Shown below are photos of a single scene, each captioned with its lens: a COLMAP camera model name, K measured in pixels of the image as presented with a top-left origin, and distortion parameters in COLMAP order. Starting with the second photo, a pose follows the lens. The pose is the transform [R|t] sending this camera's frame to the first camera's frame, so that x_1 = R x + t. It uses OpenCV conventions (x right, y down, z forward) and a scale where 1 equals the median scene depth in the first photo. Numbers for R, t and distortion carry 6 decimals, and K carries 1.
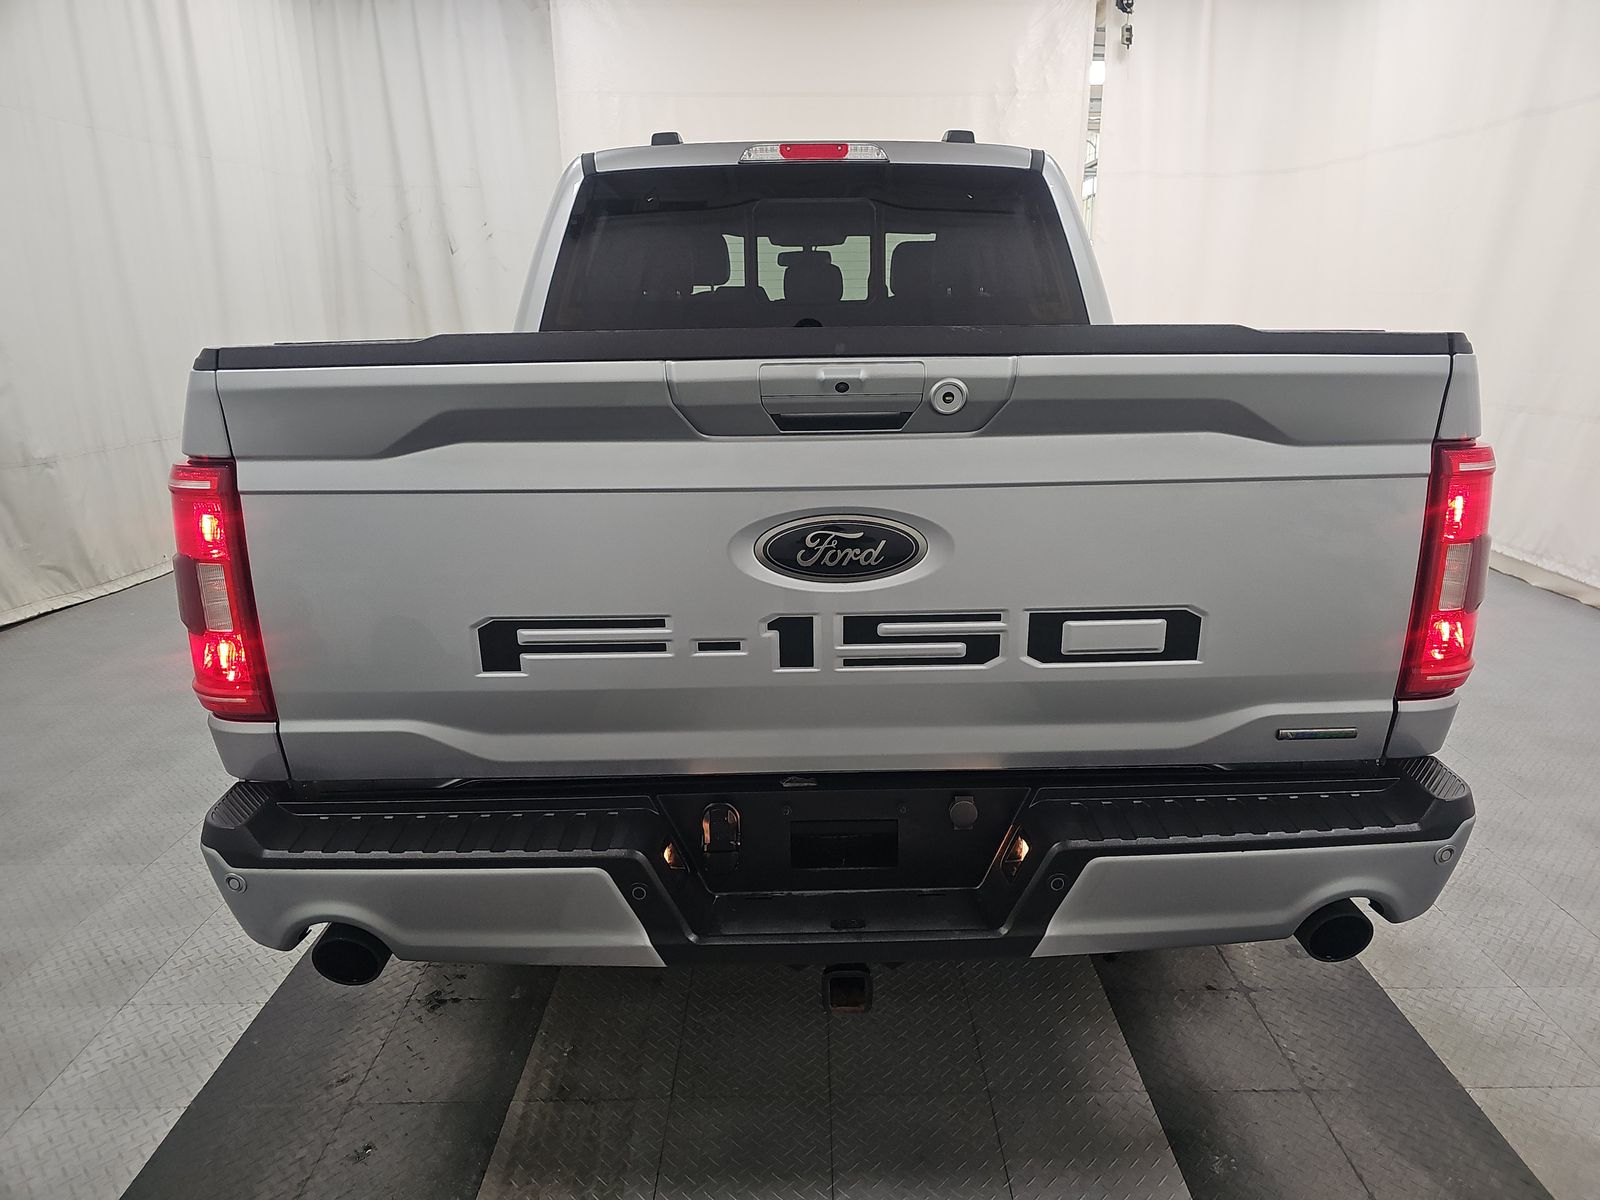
lens RADIAL K [[1045.0, 0, 829.0], [0, 1045.0, 599.3], [0, 0, 1]] dist [0.027910, -0.031797]
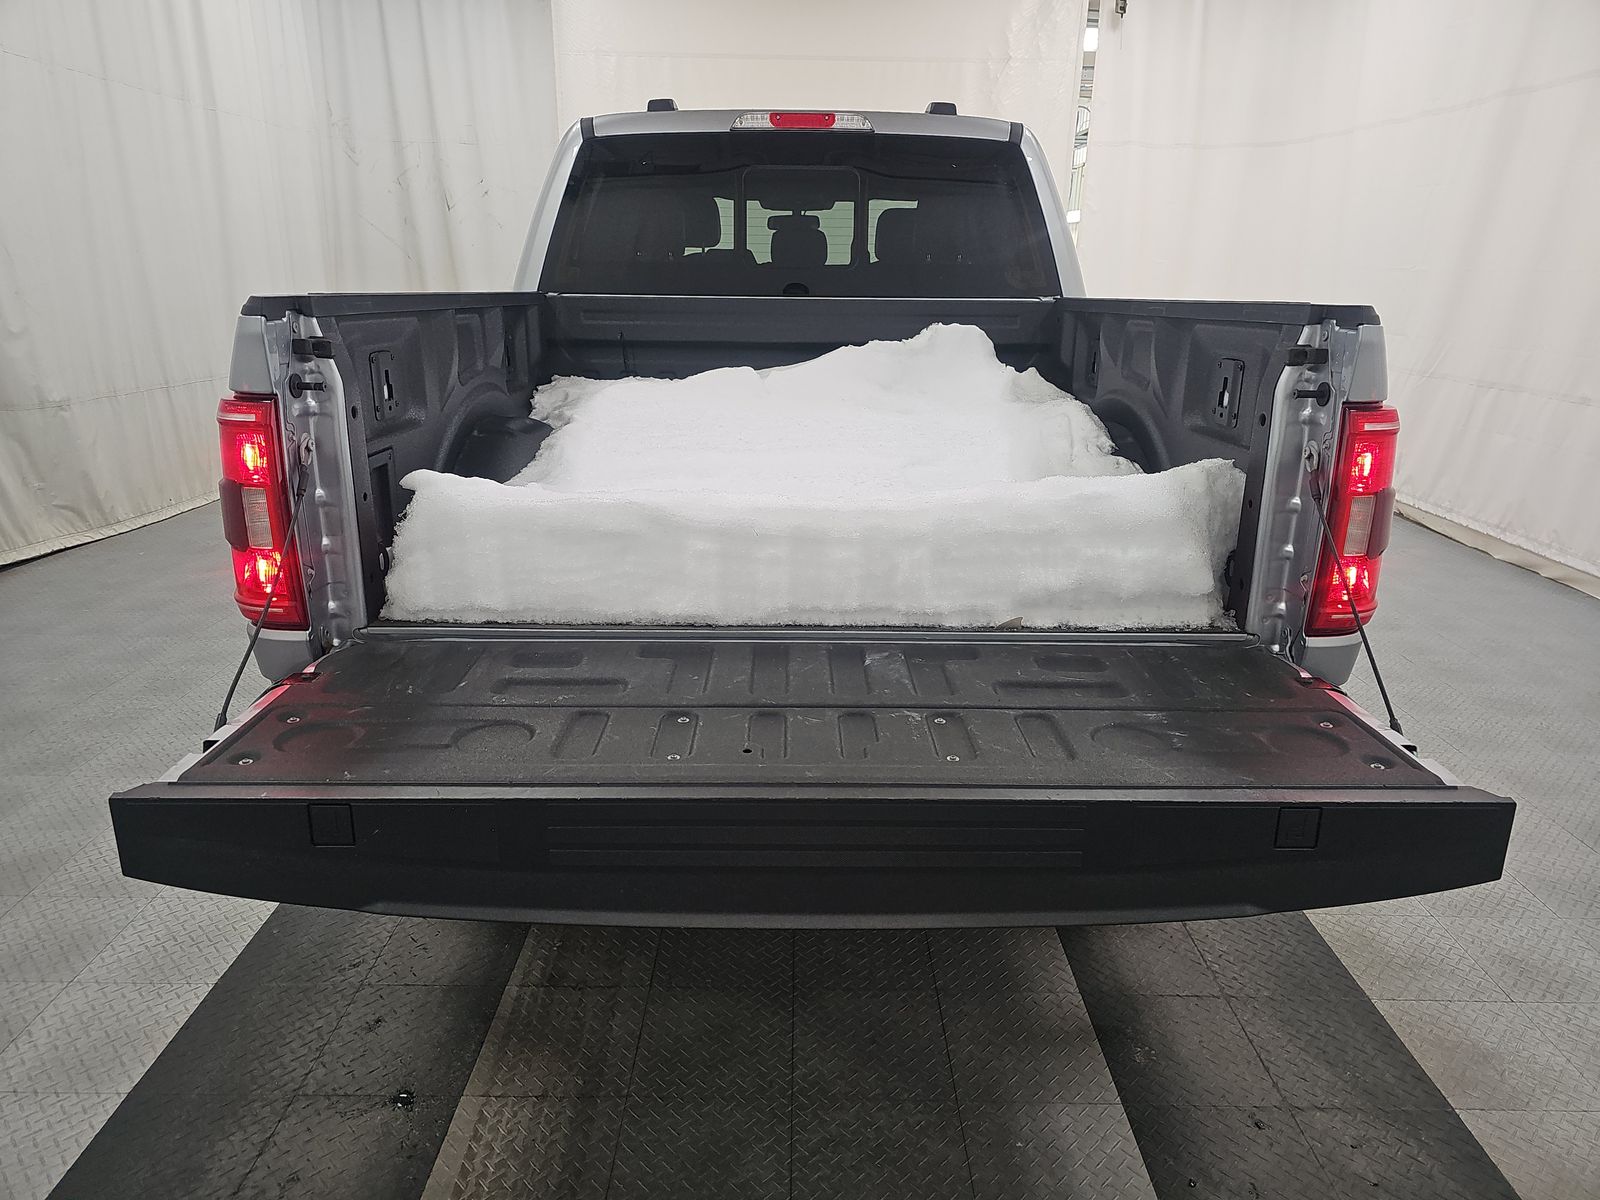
lens RADIAL K [[1045.0, 0, 803.2], [0, 1045.0, 596.3], [0, 0, 1]] dist [0.027910, -0.031797]
pose [[0.999663, 0.023986, -0.009962, 0.011558], [-0.023681, 0.999280, 0.029628, 0.023583], [0.010666, -0.029382, 0.999511, -0.085563]]
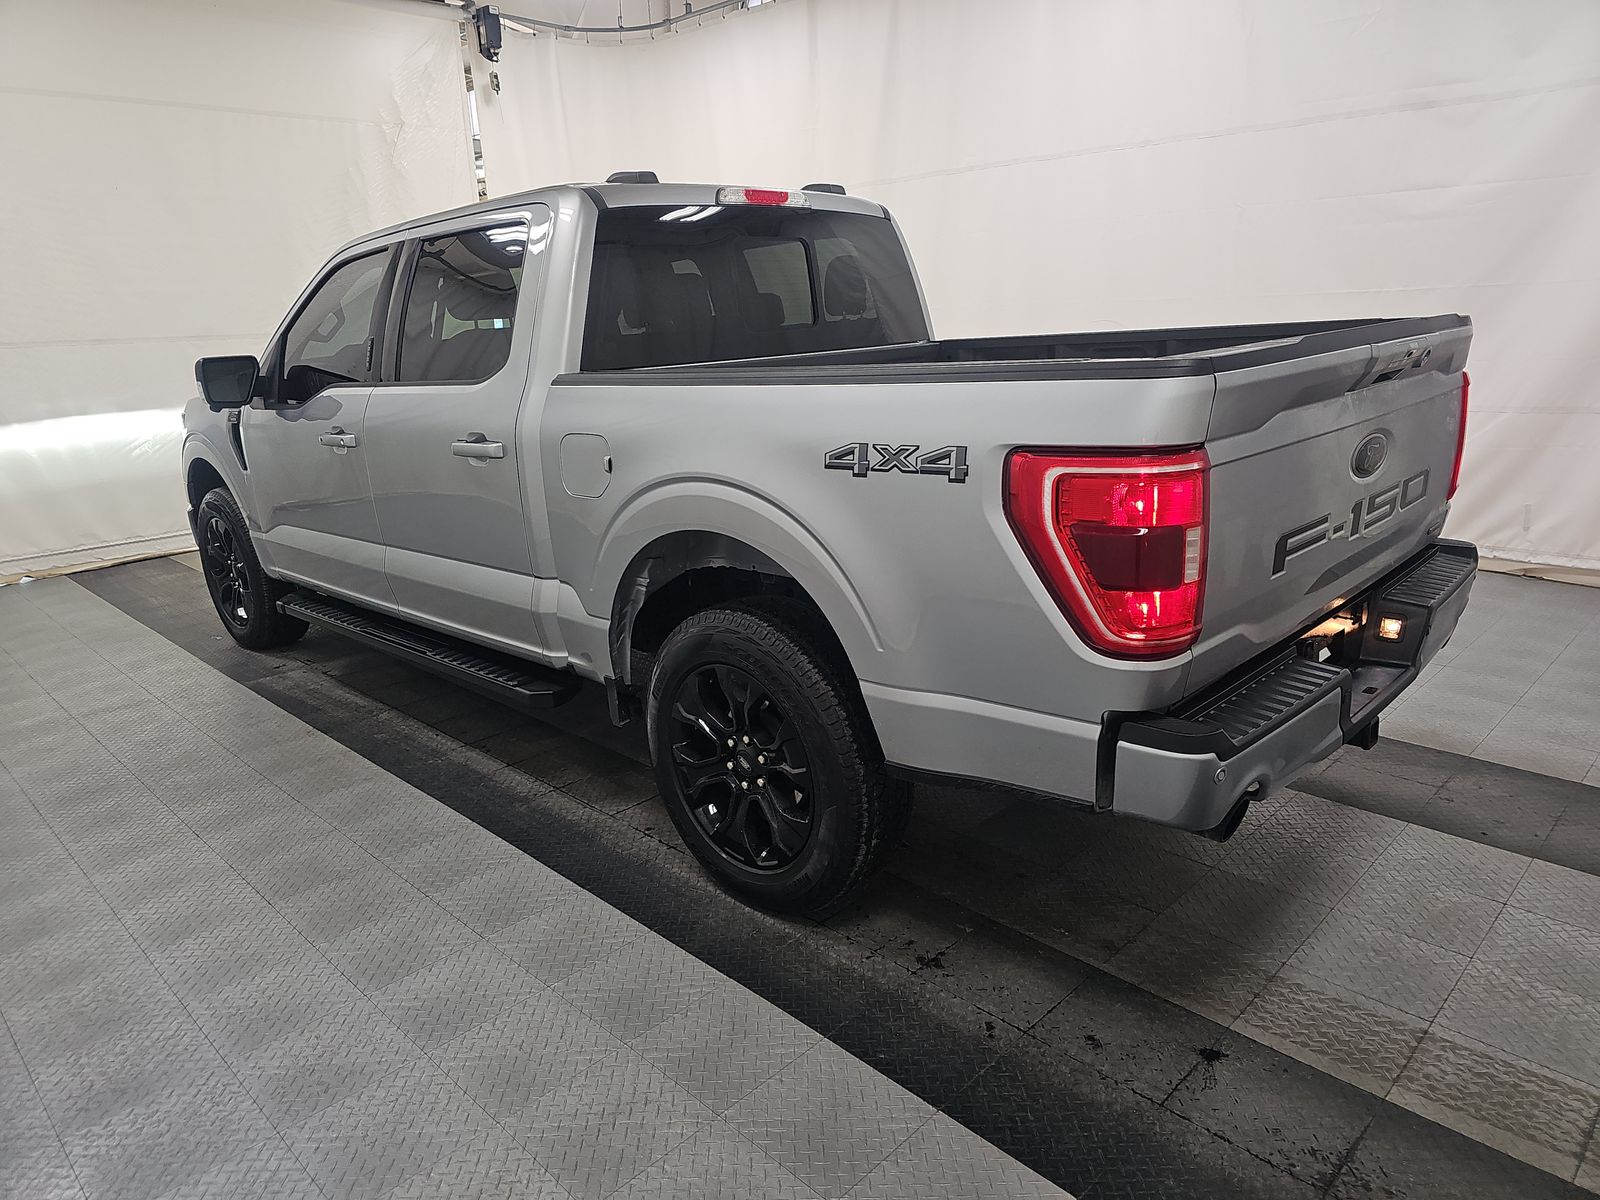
lens RADIAL K [[1045.0, 0, 805.1], [0, 1045.0, 595.4], [0, 0, 1]] dist [0.027910, -0.031797]
pose [[0.712520, -0.207268, 0.670340, -1.171480], [0.227583, 0.971992, 0.058635, -0.088681], [-0.663718, 0.110779, 0.739734, 0.246434]]
